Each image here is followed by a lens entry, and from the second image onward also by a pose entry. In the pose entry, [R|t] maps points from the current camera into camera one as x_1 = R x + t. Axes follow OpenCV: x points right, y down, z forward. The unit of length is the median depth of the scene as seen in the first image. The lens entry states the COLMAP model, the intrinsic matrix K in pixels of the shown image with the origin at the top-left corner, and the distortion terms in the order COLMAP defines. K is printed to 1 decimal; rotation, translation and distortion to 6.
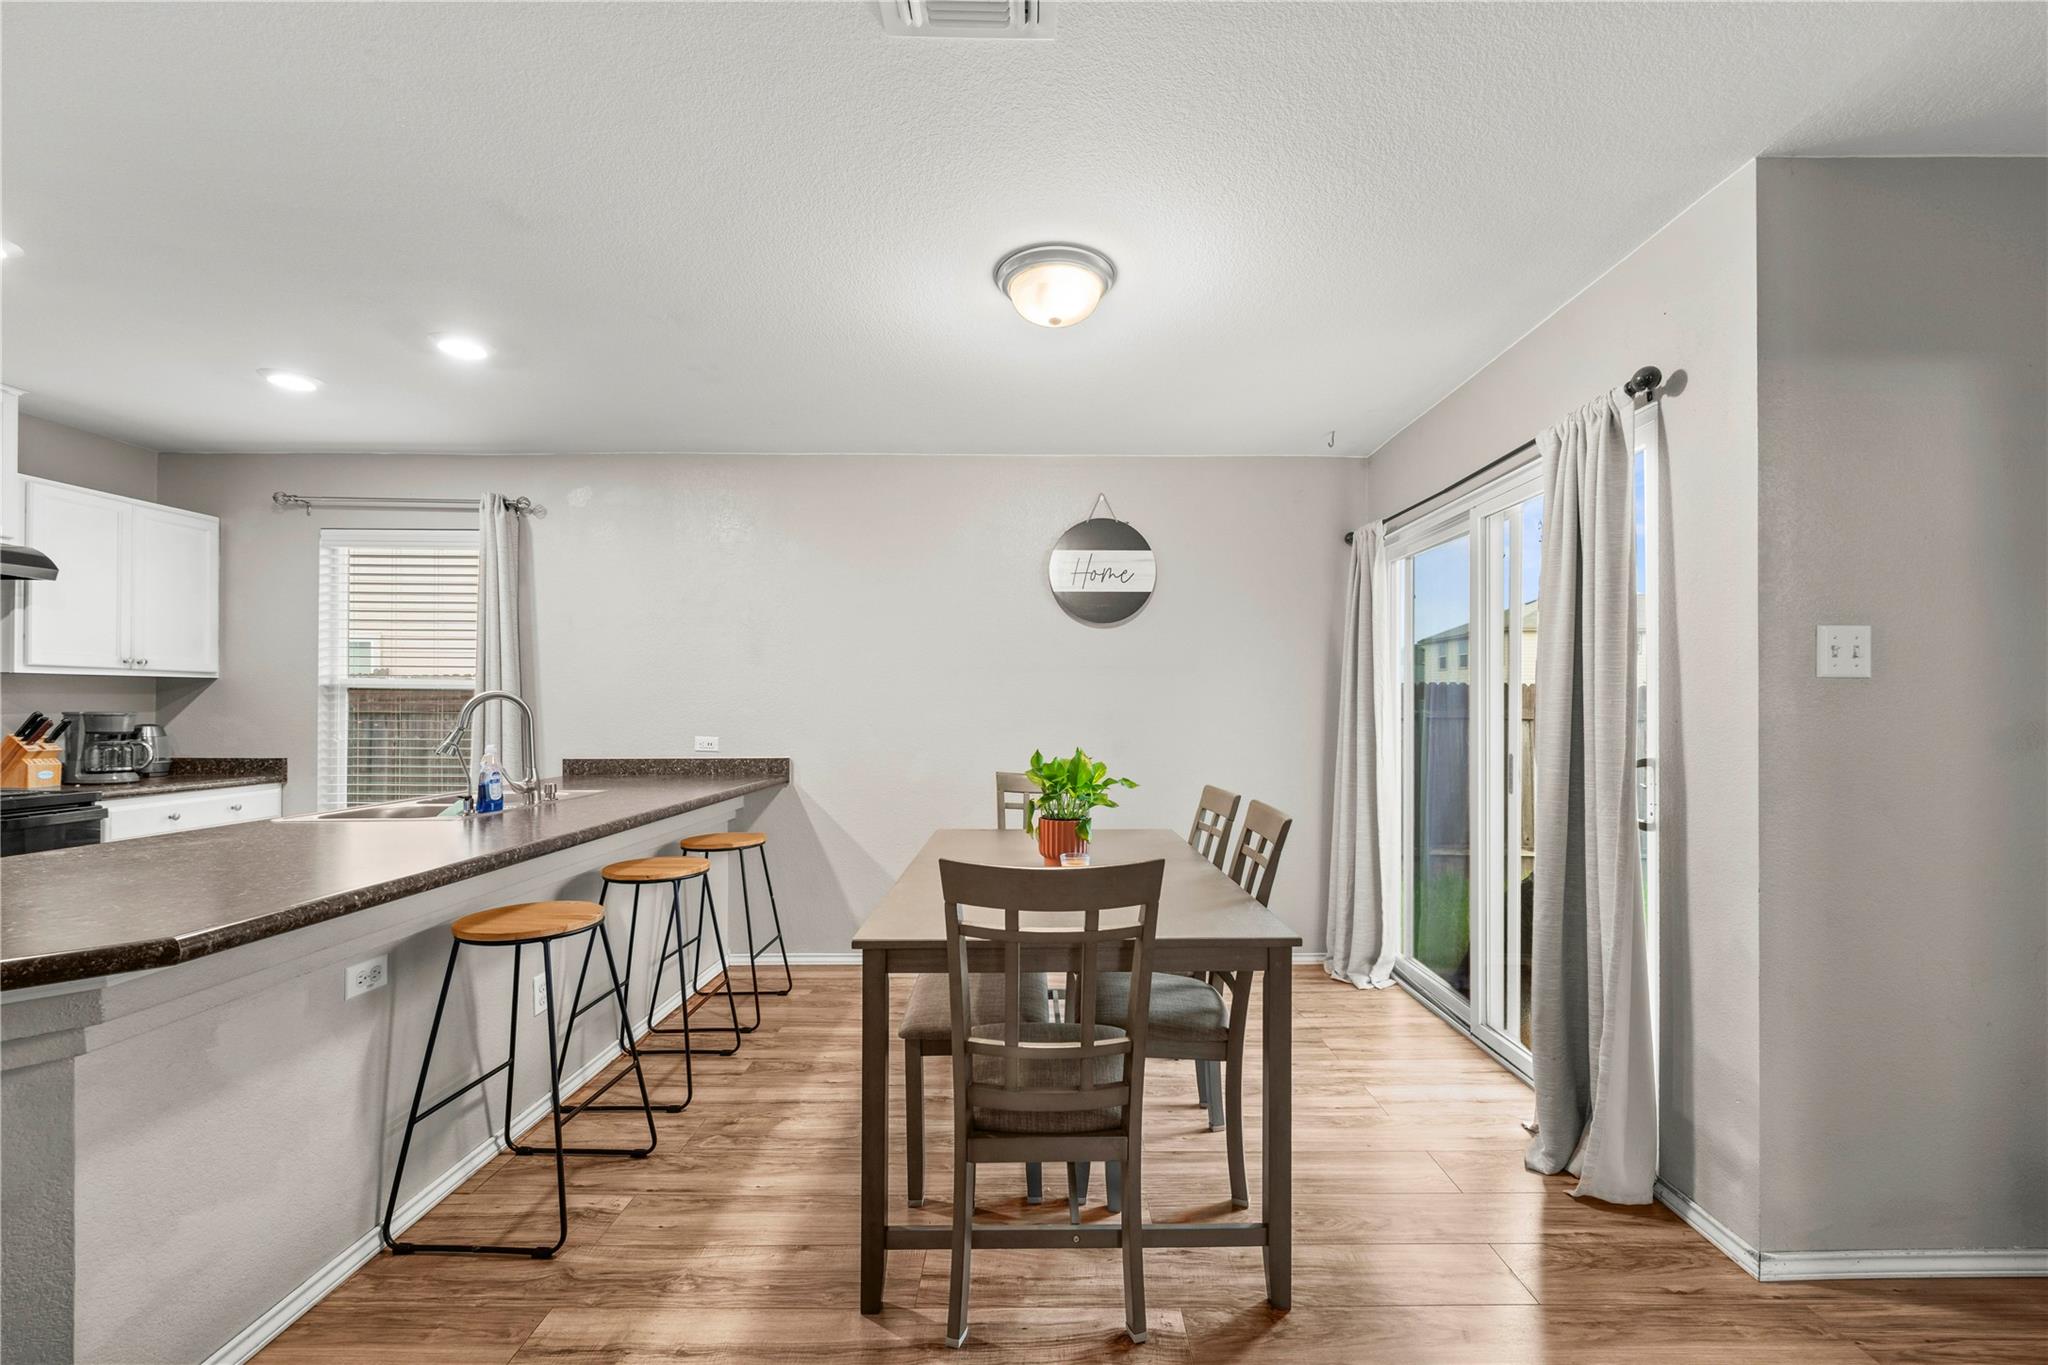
lens RADIAL K [[814.1, 0, 1048.2], [0, 814.1, 703.1], [0, 0, 1]] dist [0.002631, -0.001253]
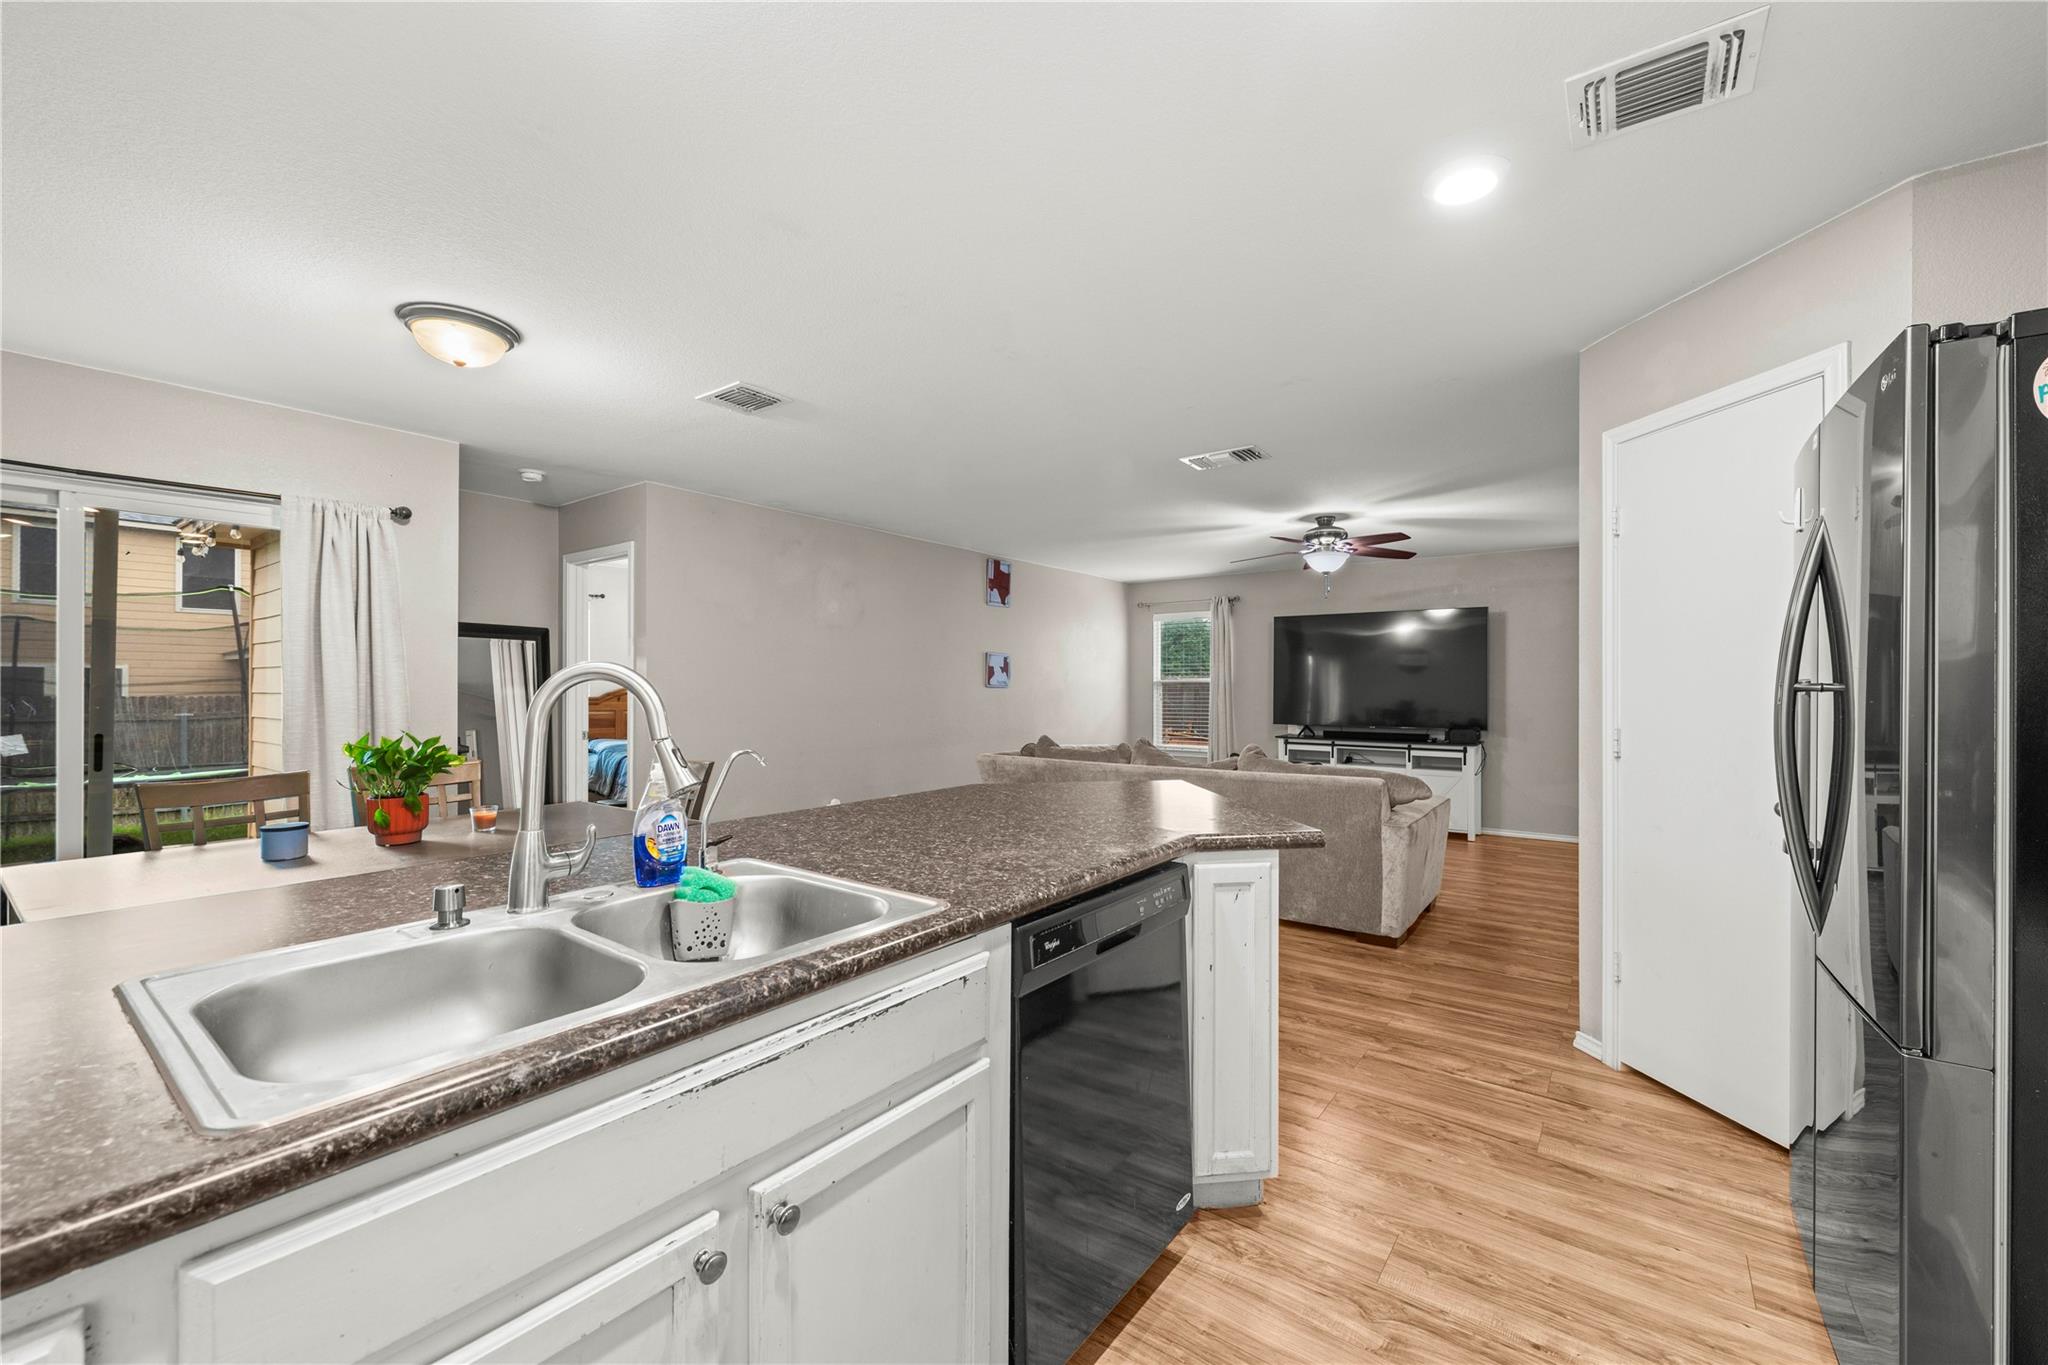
lens RADIAL K [[814.1, 0, 1044.6], [0, 814.1, 692.3], [0, 0, 1]] dist [0.002631, -0.001253]
pose [[-0.806073, -0.008050, 0.591762, -0.996223], [-0.005296, 0.999966, 0.006390, -0.003467], [-0.591793, 0.002017, -0.806088, 1.047010]]
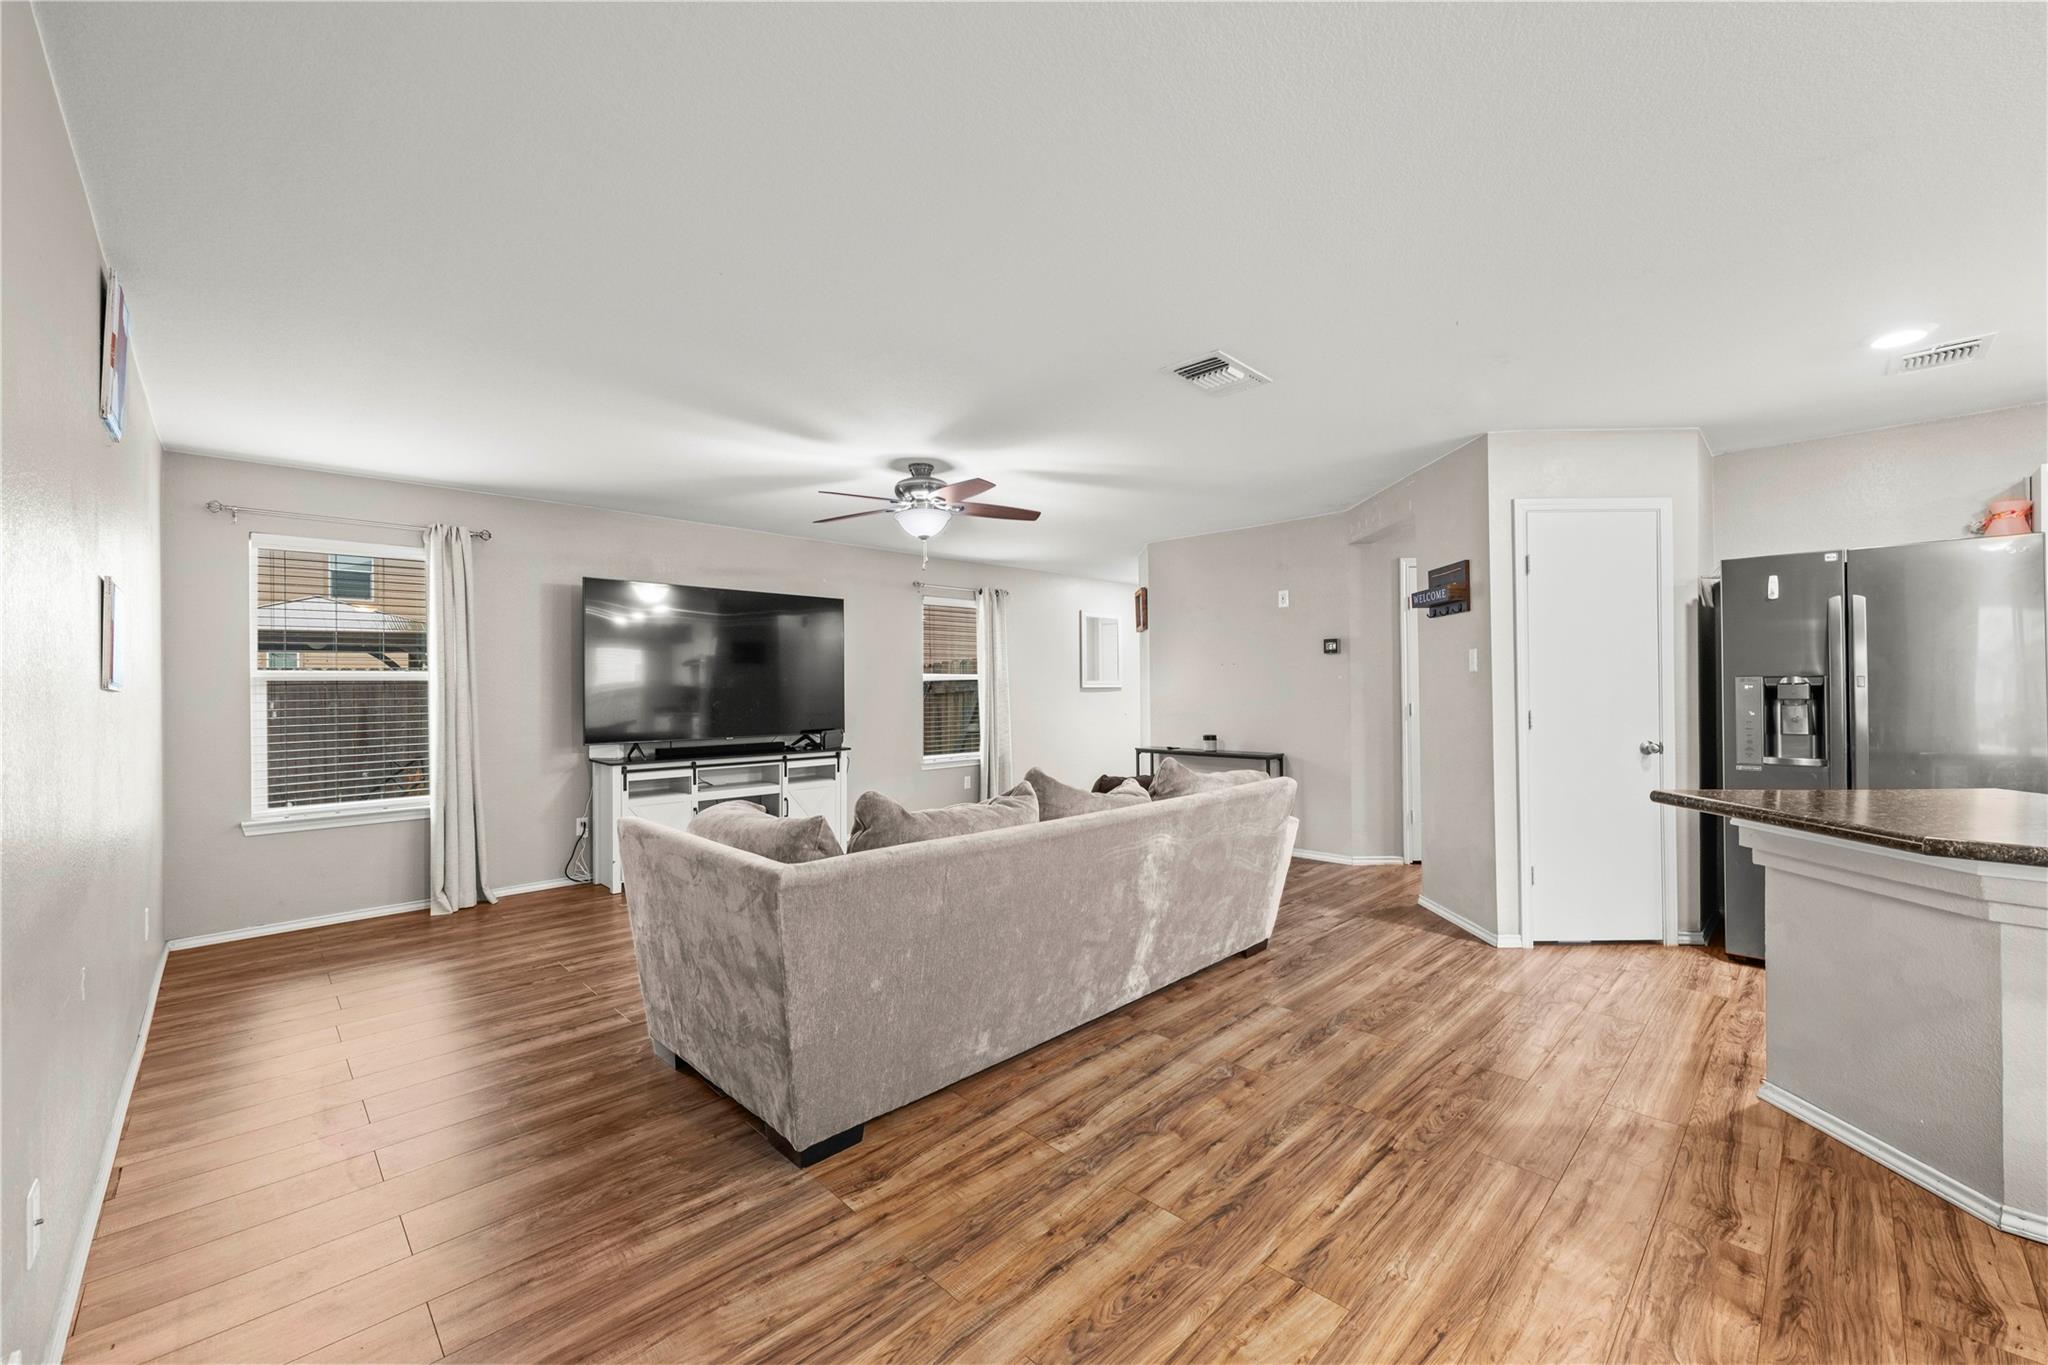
lens RADIAL K [[814.1, 0, 1028.9], [0, 814.1, 684.7], [0, 0, 1]] dist [0.002631, -0.001253]
pose [[-0.718002, 0.003968, -0.696029, 0.425104], [0.008150, 0.999963, -0.002706, -0.001246], [0.695993, -0.007615, -0.718008, 0.347765]]
